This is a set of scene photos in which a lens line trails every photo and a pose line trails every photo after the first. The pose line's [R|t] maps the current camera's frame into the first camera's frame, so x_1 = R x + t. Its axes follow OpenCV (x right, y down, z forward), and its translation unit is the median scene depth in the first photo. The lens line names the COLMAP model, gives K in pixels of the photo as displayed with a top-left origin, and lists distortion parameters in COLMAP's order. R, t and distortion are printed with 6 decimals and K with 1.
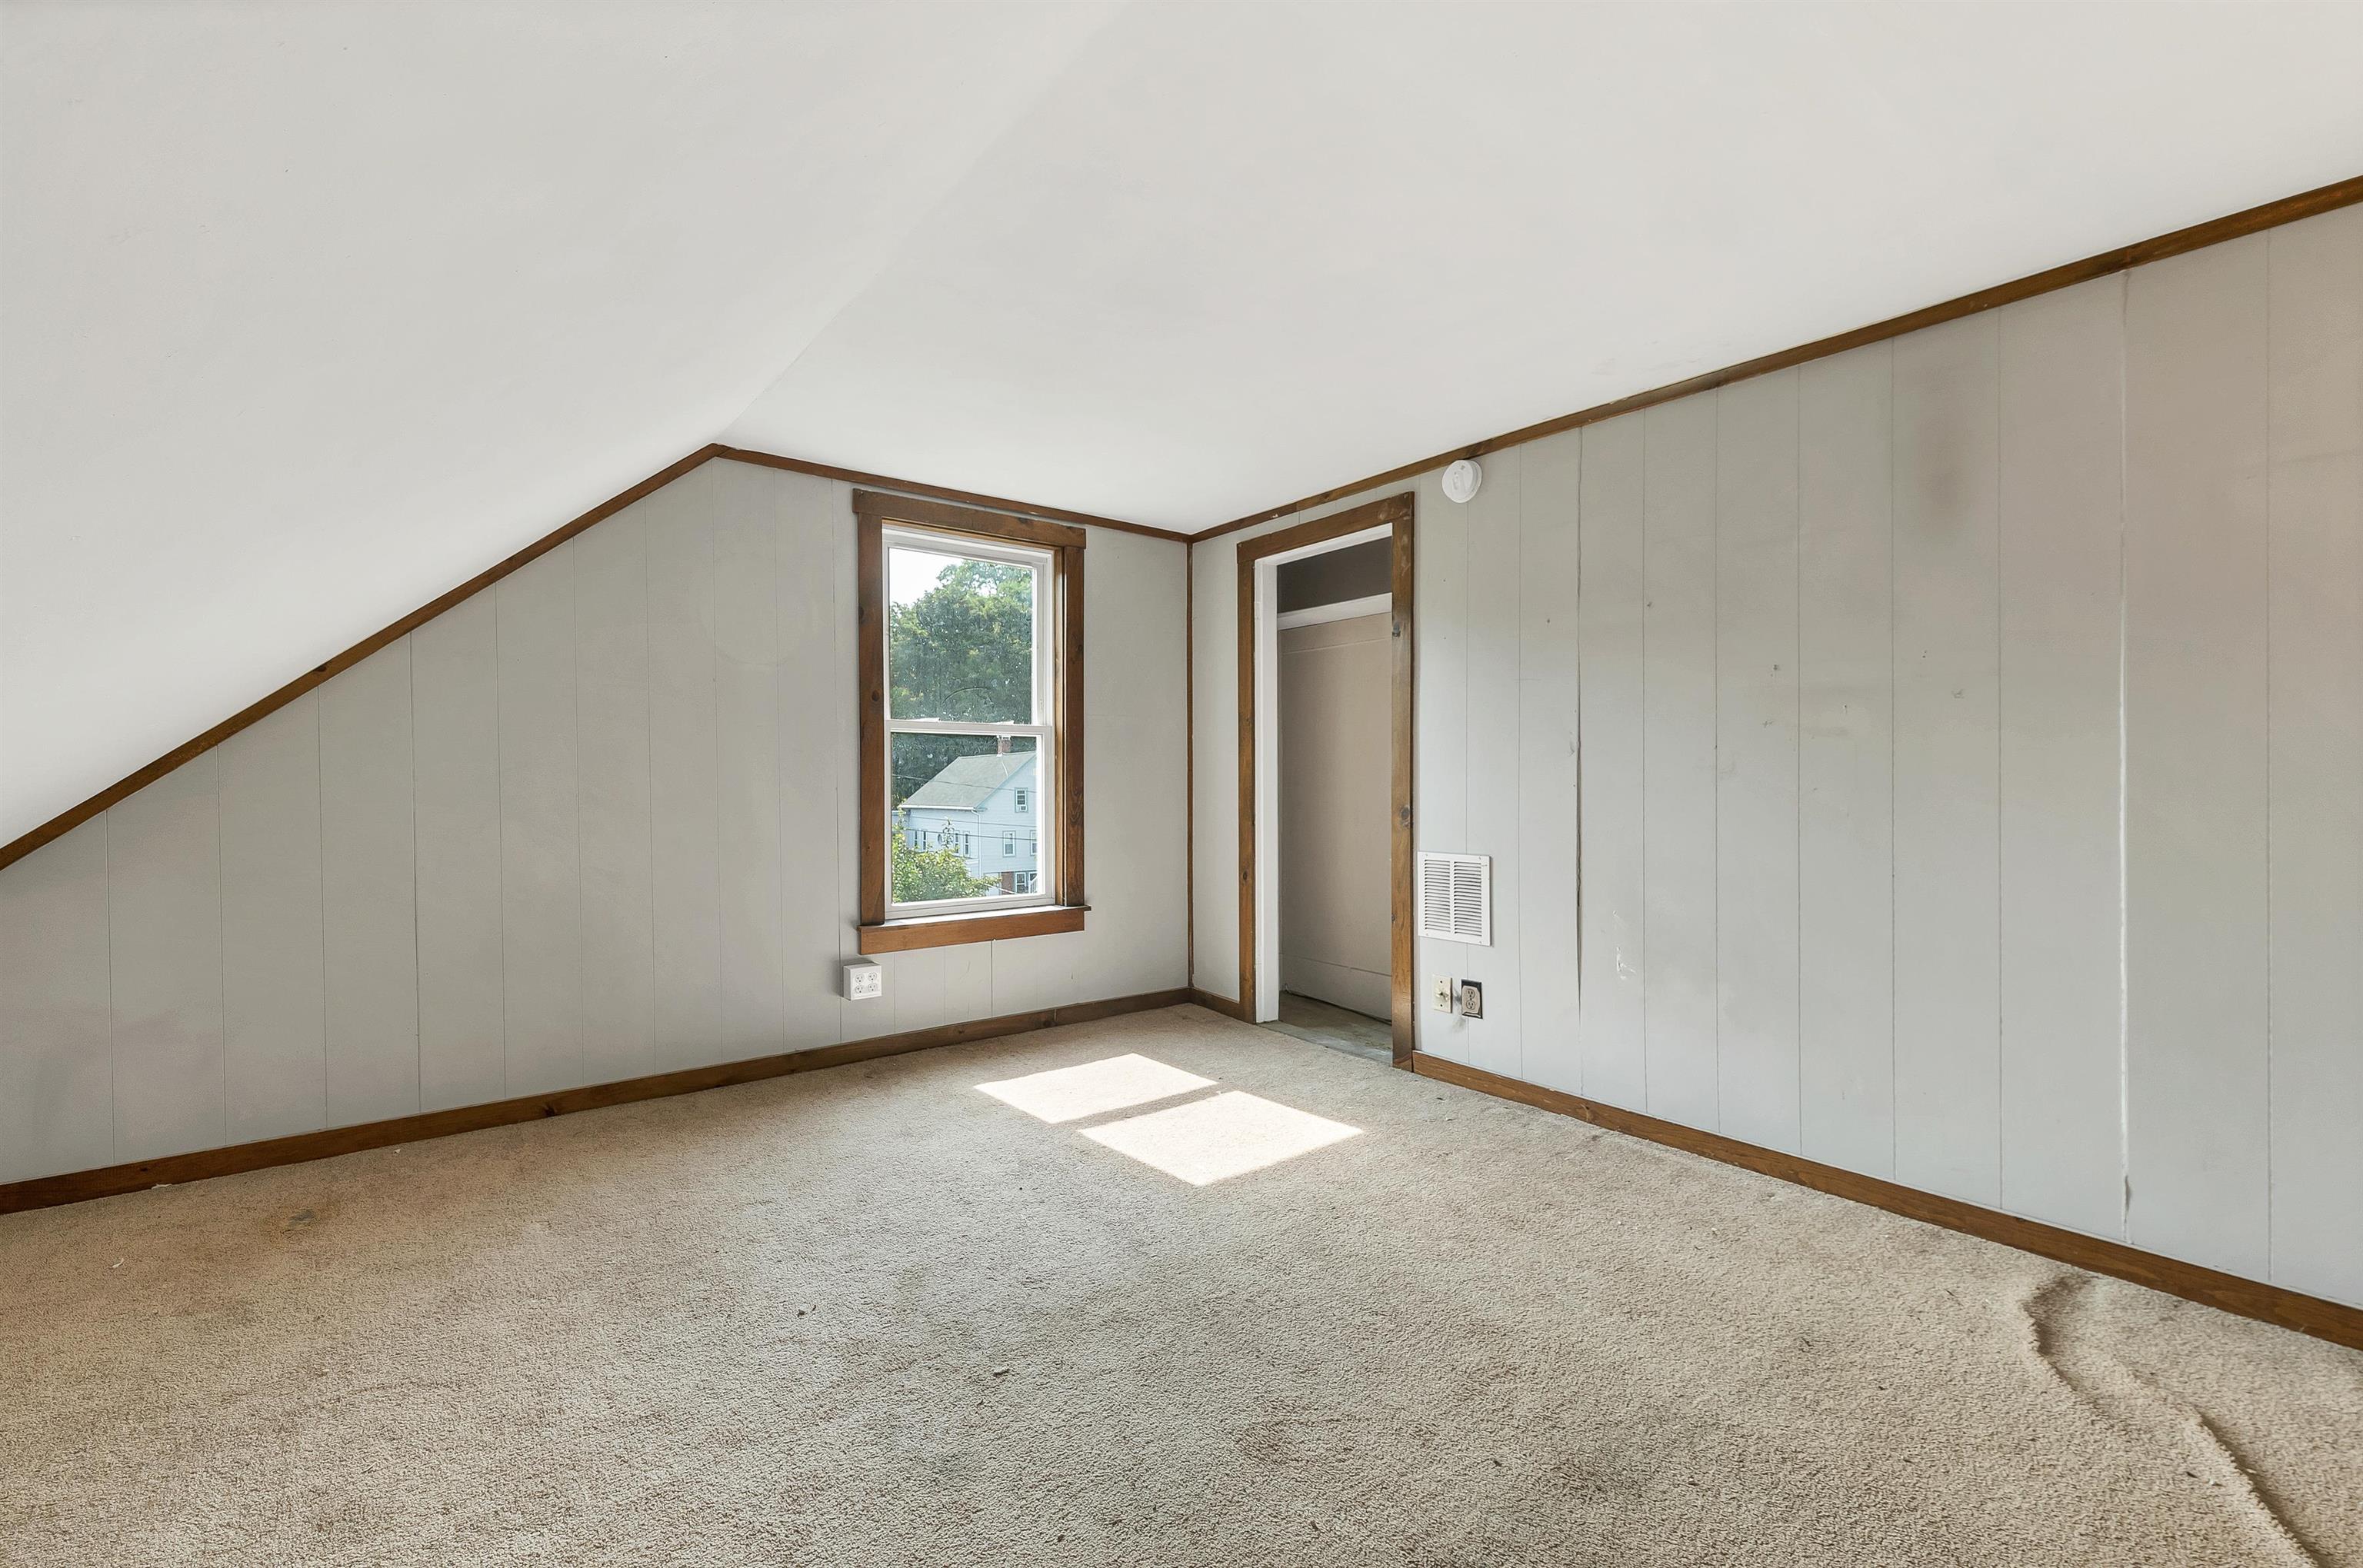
lens RADIAL K [[990.8, 0, 1188.8], [0, 990.8, 794.4], [0, 0, 1]] dist [0.004245, -0.000025]
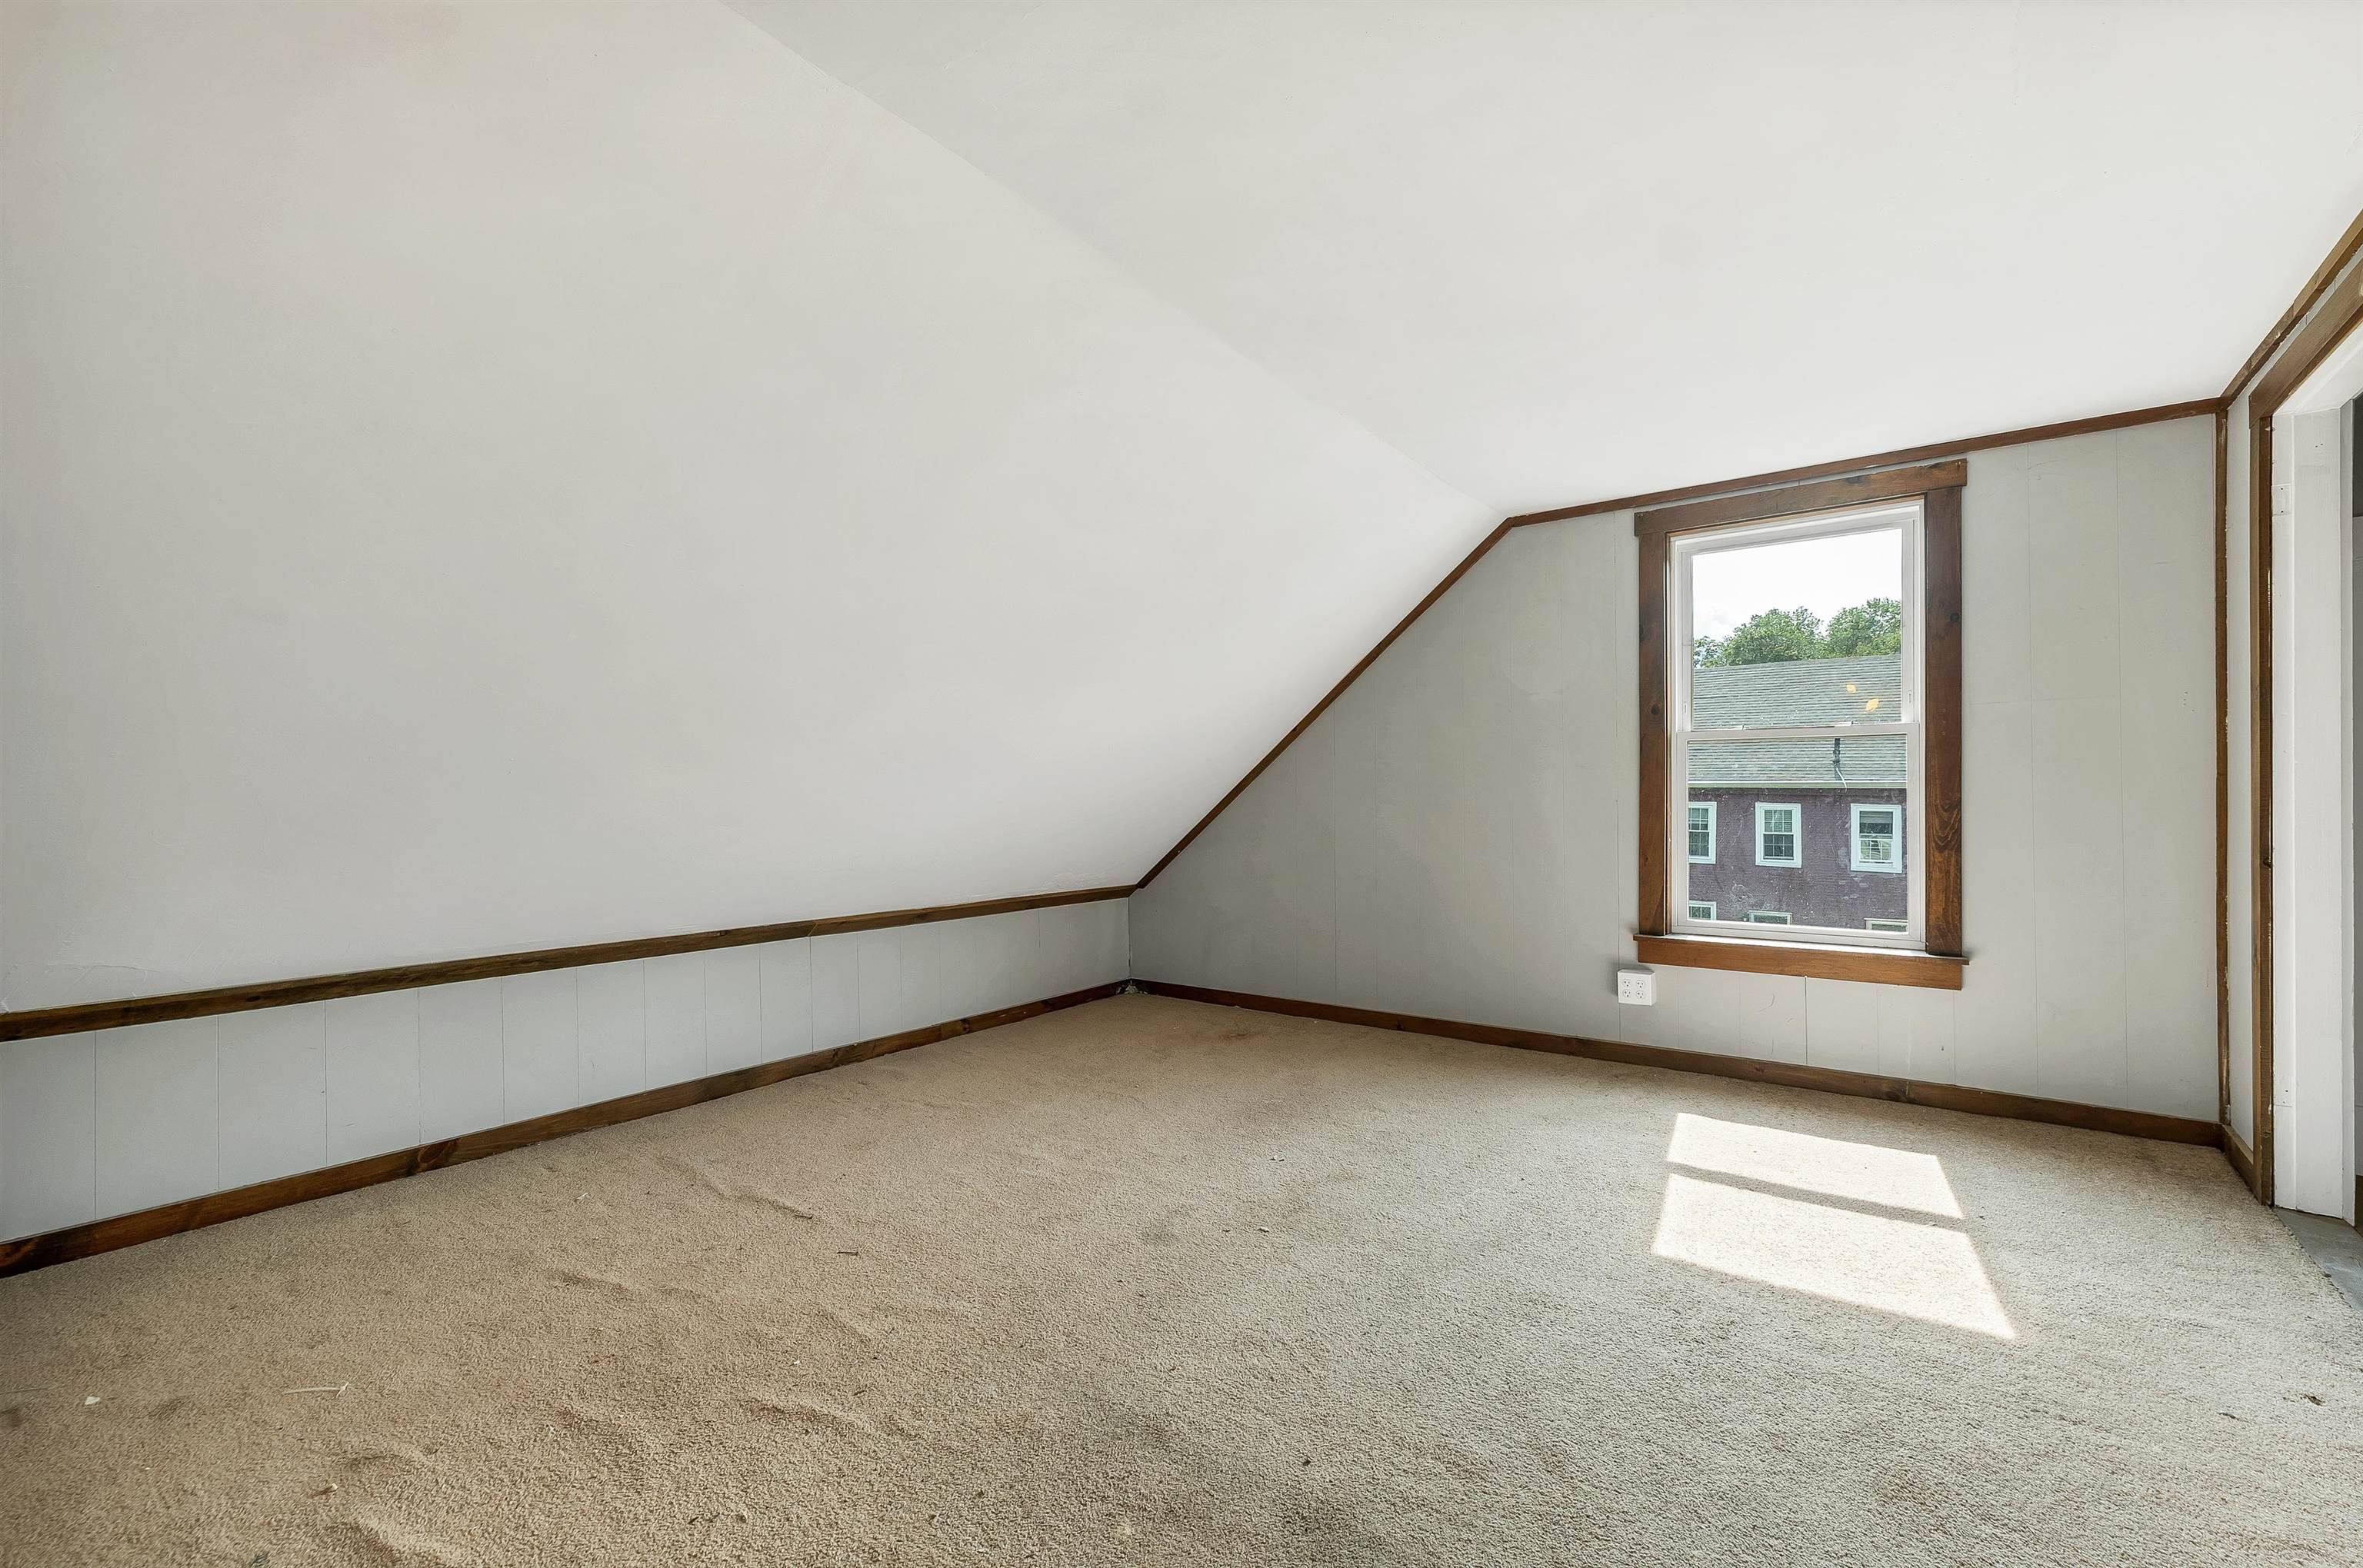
lens RADIAL K [[990.8, 0, 1174.5], [0, 990.8, 792.4], [0, 0, 1]] dist [0.004245, -0.000025]
pose [[0.277906, -0.005019, -0.960595, 0.527634], [-0.011372, 0.999899, -0.008514, 0.000099], [0.960541, 0.013290, 0.277821, 0.245830]]
